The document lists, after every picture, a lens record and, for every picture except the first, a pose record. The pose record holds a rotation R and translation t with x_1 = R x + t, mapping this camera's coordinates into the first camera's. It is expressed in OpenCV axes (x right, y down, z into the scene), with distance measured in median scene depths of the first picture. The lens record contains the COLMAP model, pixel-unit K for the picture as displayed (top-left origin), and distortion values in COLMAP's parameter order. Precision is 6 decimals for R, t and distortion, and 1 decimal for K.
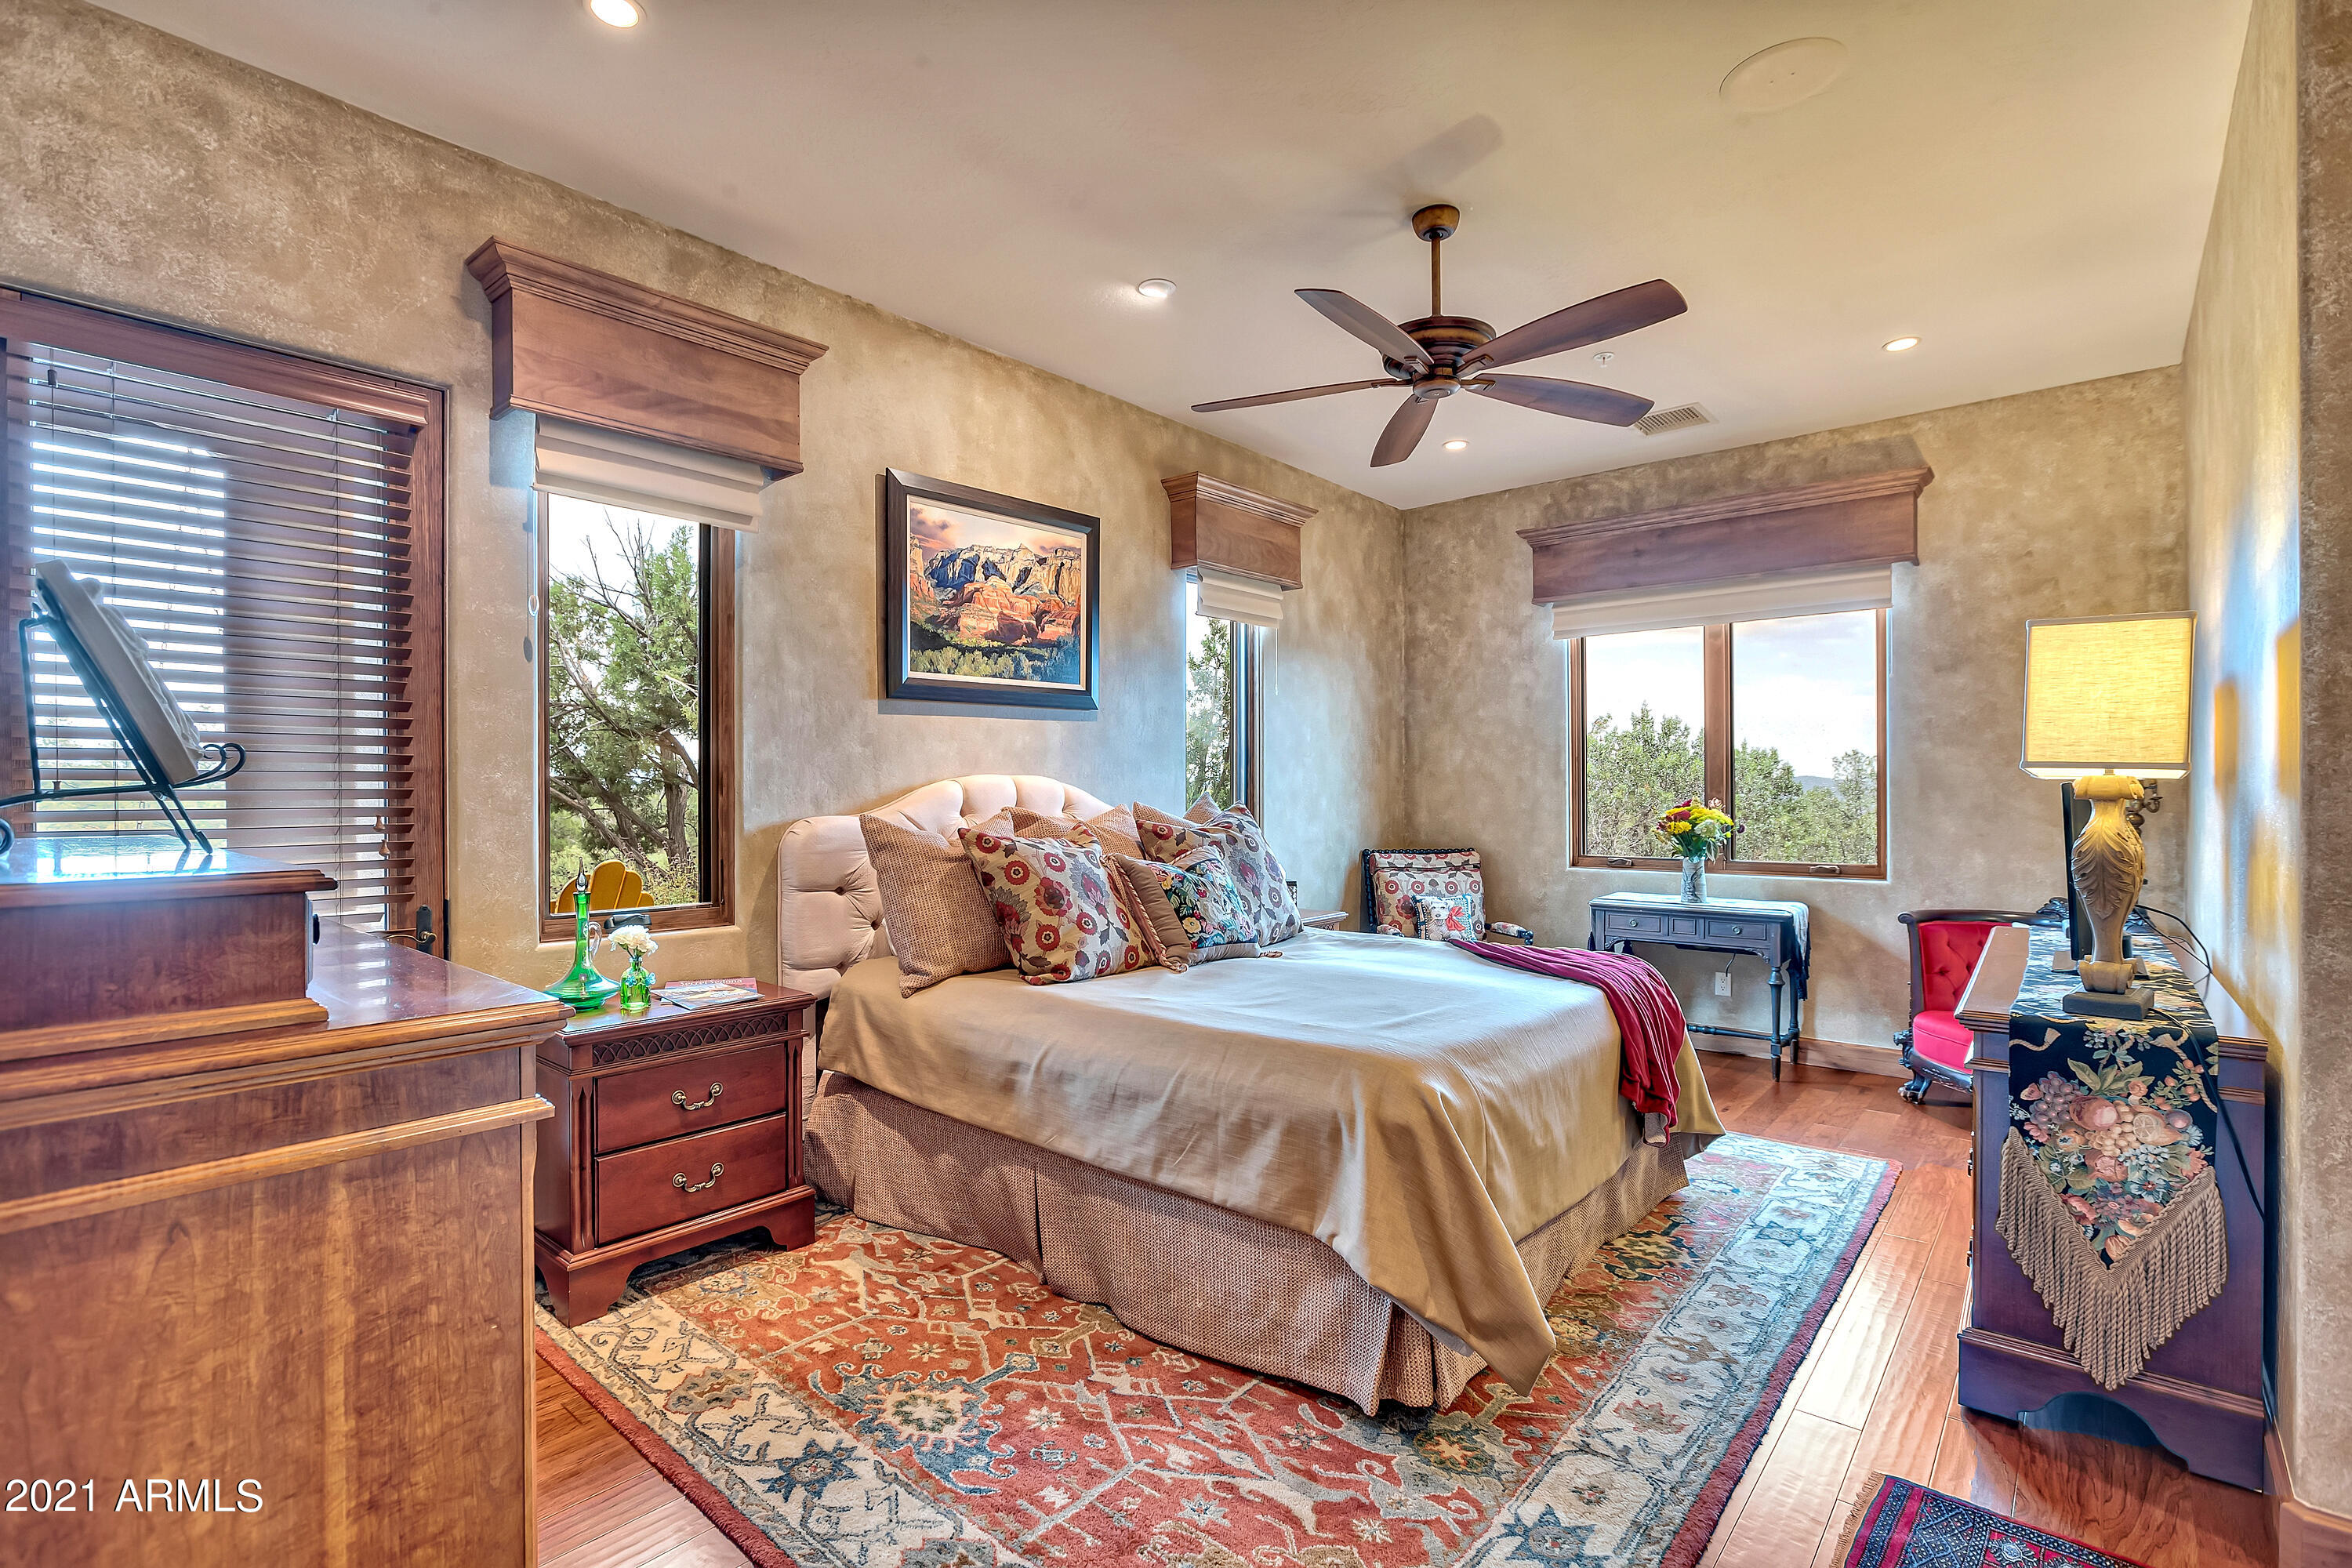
lens RADIAL K [[1093.8, 0, 1164.8], [0, 1093.8, 764.6], [0, 0, 1]] dist [-0.030019, 0.009855]
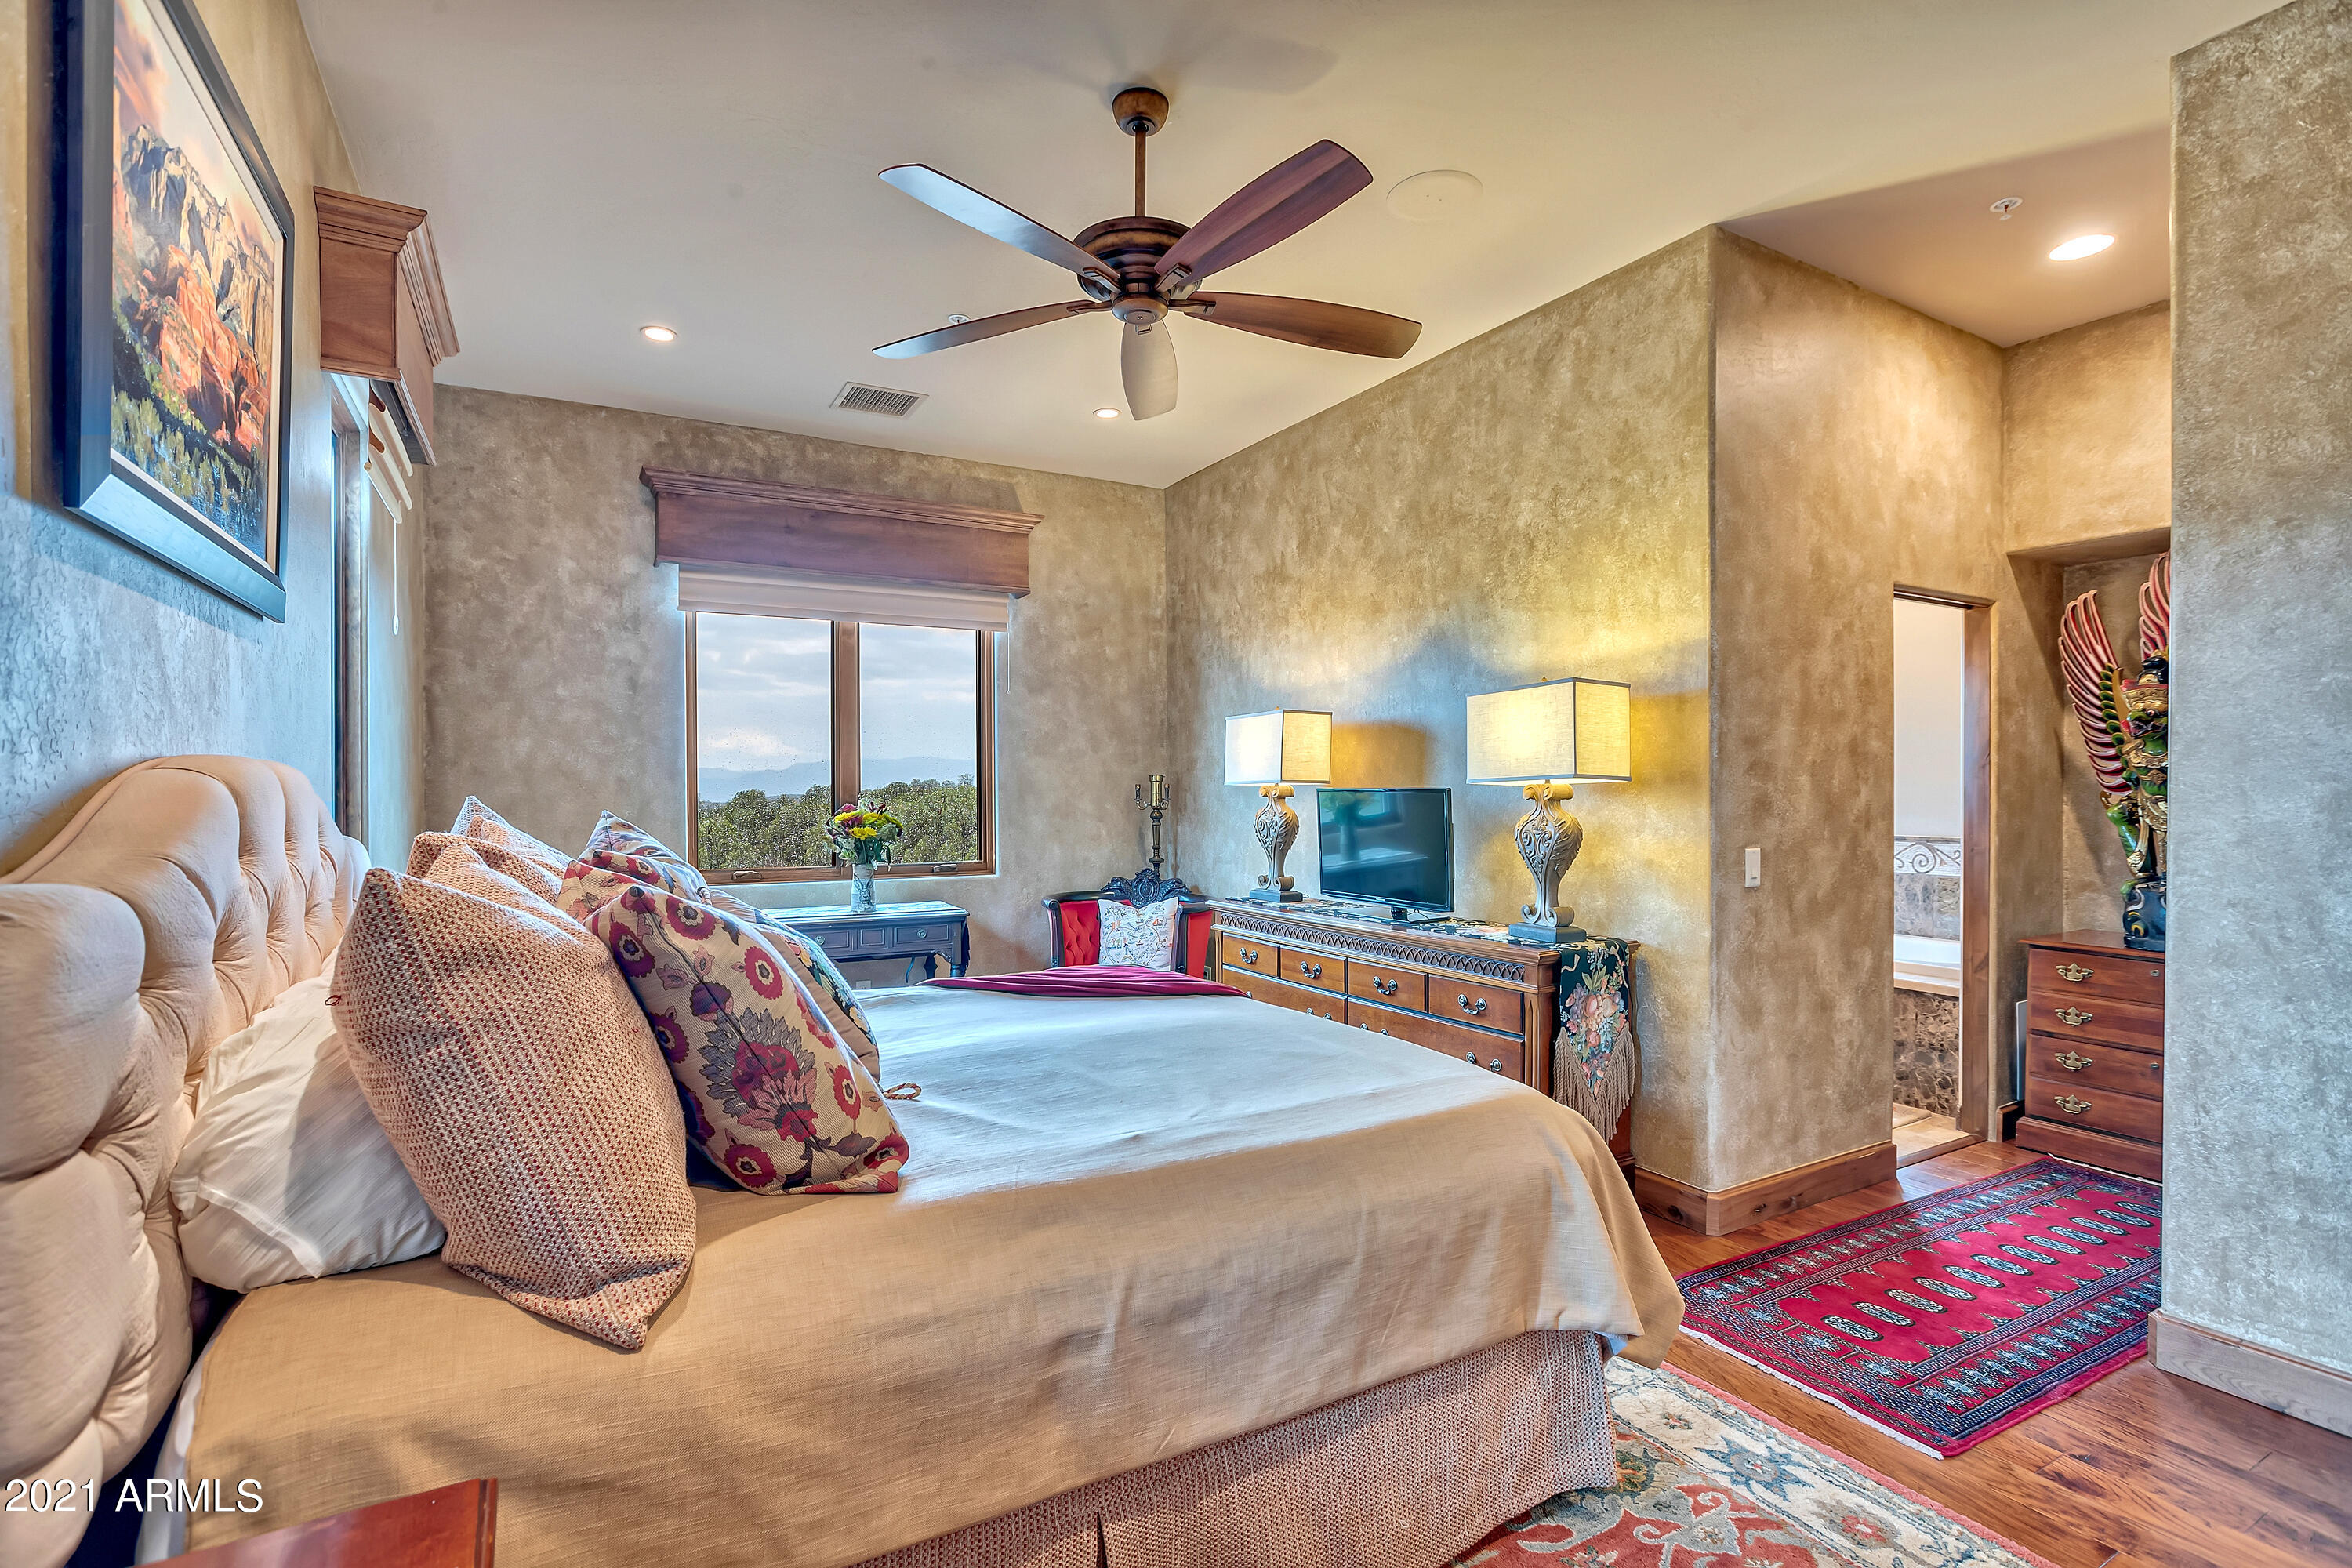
lens RADIAL K [[1093.8, 0, 1164.8], [0, 1093.8, 764.6], [0, 0, 1]] dist [-0.030019, 0.009855]
pose [[0.334346, 0.023496, 0.942158, -0.321745], [-0.019847, 0.999643, -0.017886, 0.009634], [-0.942241, -0.012719, 0.334693, 0.428191]]
